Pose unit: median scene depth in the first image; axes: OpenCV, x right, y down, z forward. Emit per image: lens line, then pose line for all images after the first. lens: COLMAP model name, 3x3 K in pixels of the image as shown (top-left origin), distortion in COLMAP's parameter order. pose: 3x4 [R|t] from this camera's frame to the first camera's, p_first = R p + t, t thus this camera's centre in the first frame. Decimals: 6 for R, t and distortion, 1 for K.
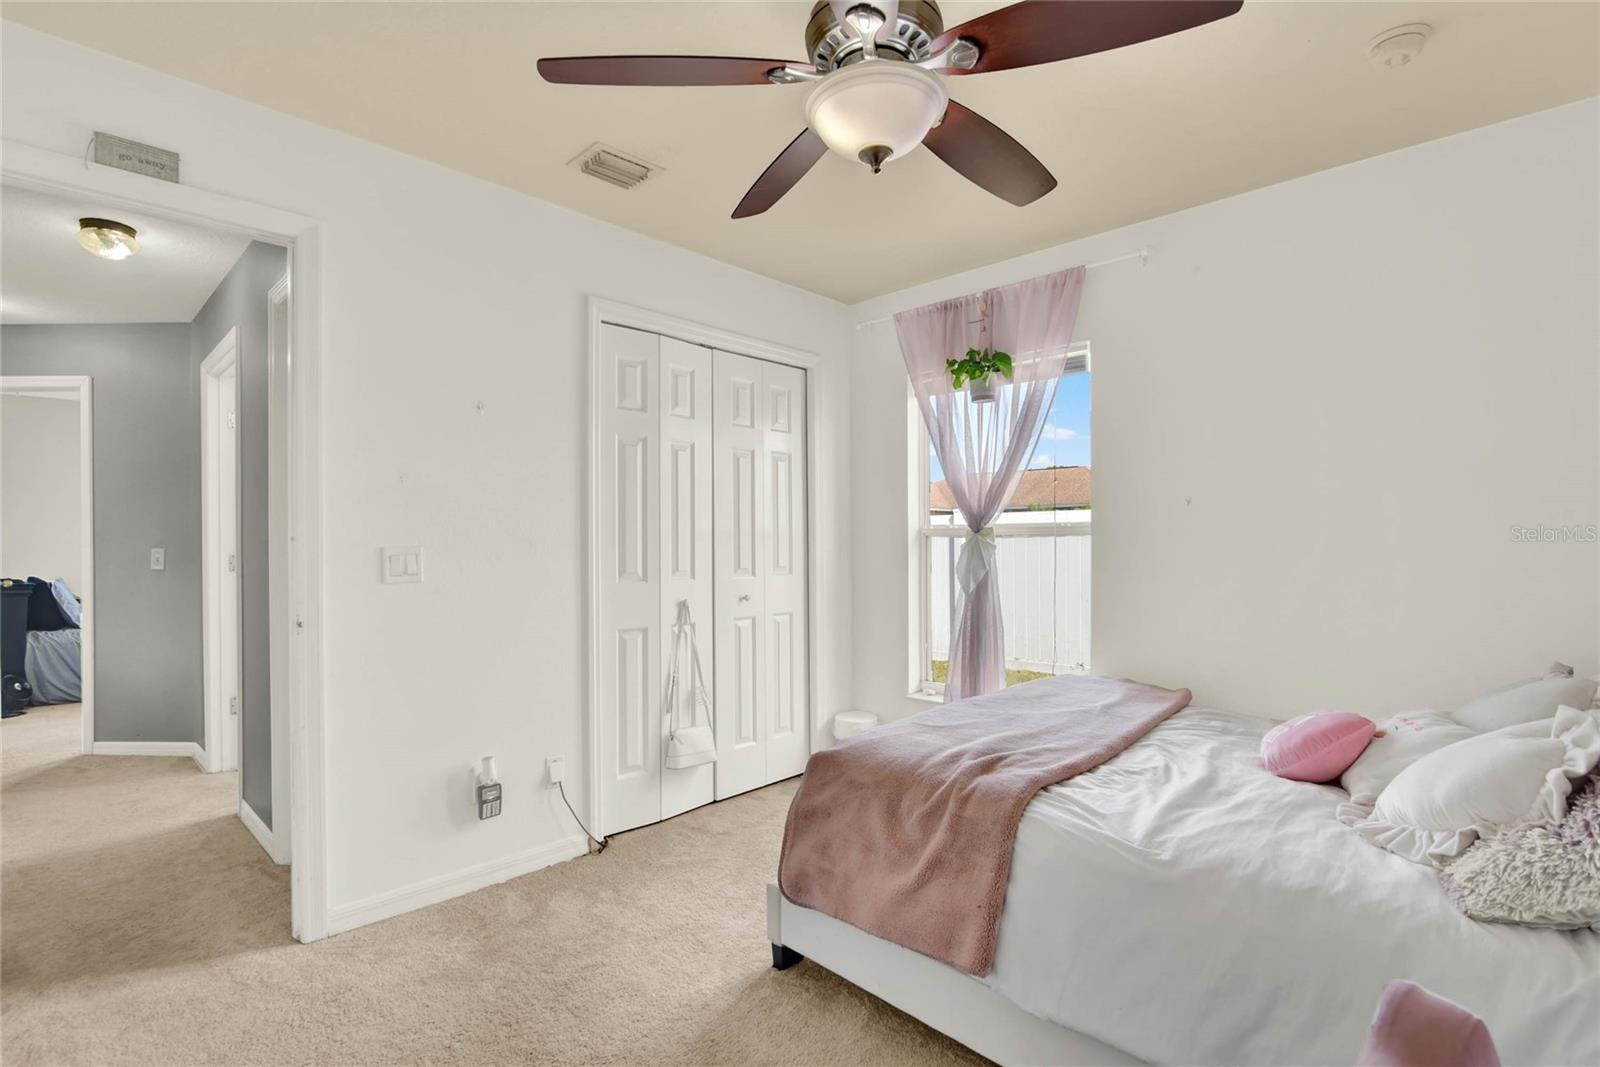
lens RADIAL K [[756.0, 0, 801.7], [0, 756.0, 540.1], [0, 0, 1]] dist [-0.014405, 0.000090]
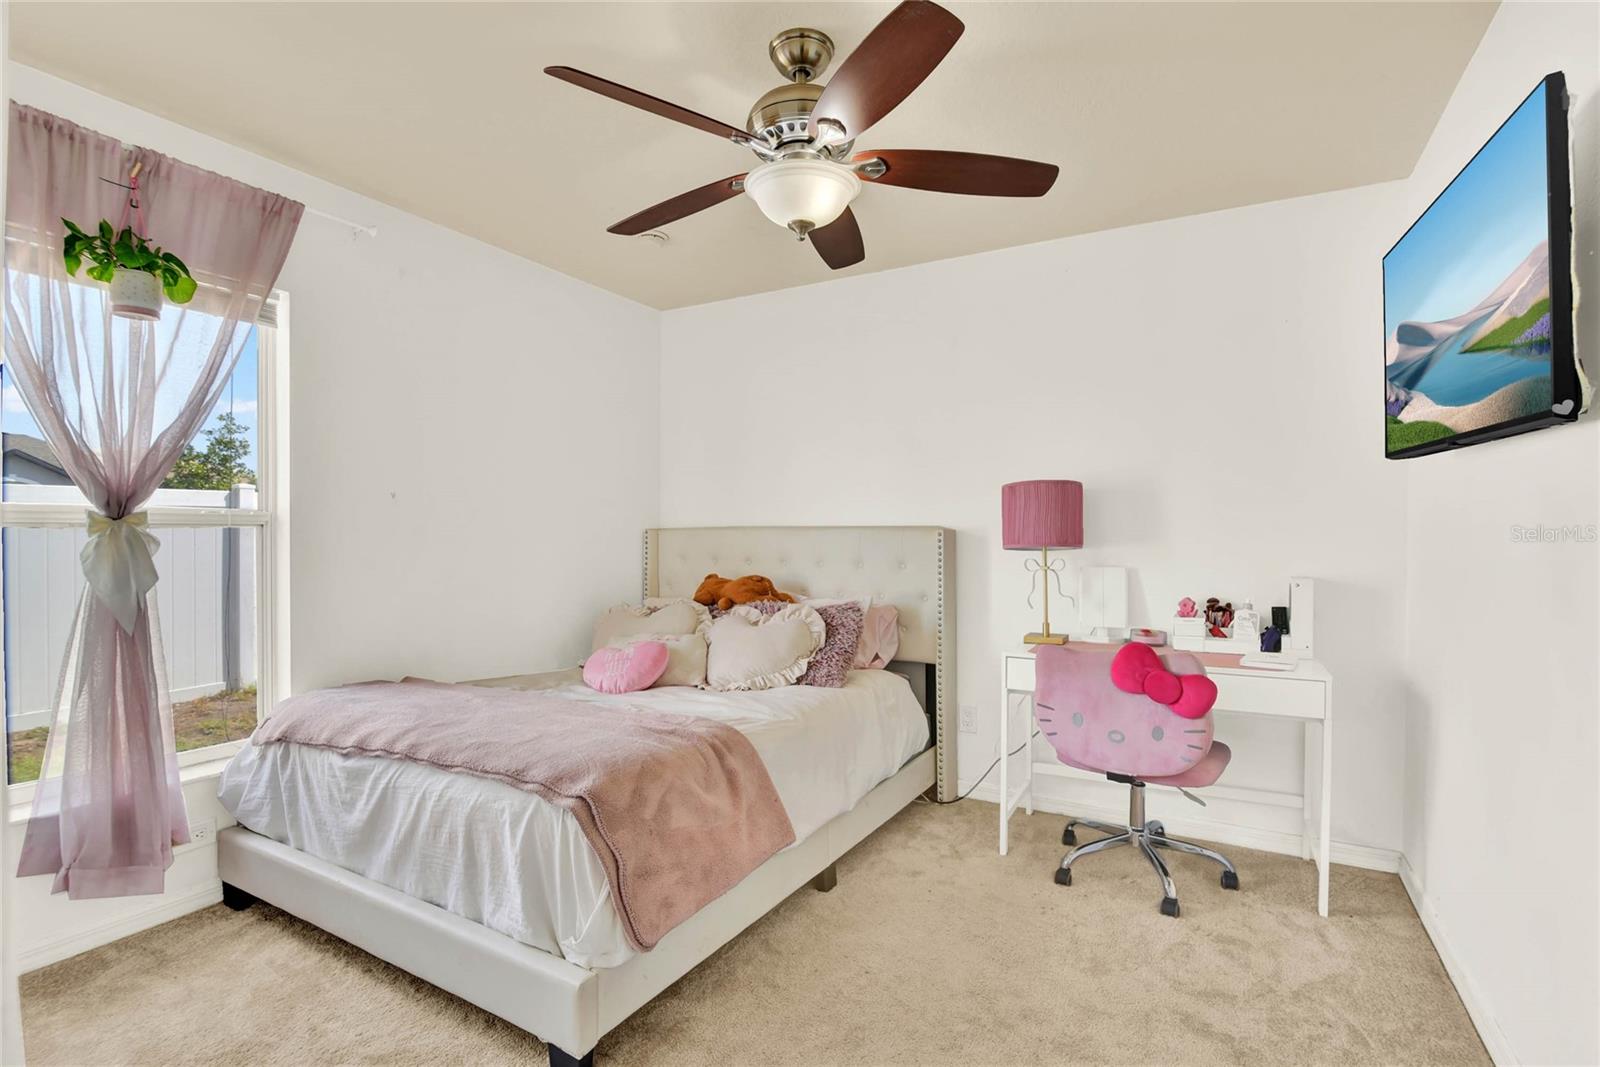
lens RADIAL K [[756.0, 0, 801.7], [0, 756.0, 540.1], [0, 0, 1]] dist [-0.014405, 0.000090]
pose [[-0.232670, -0.007853, 0.972524, -0.513687], [-0.001330, 0.999969, 0.007757, 0.001605], [-0.972555, 0.000511, -0.232673, 0.597865]]
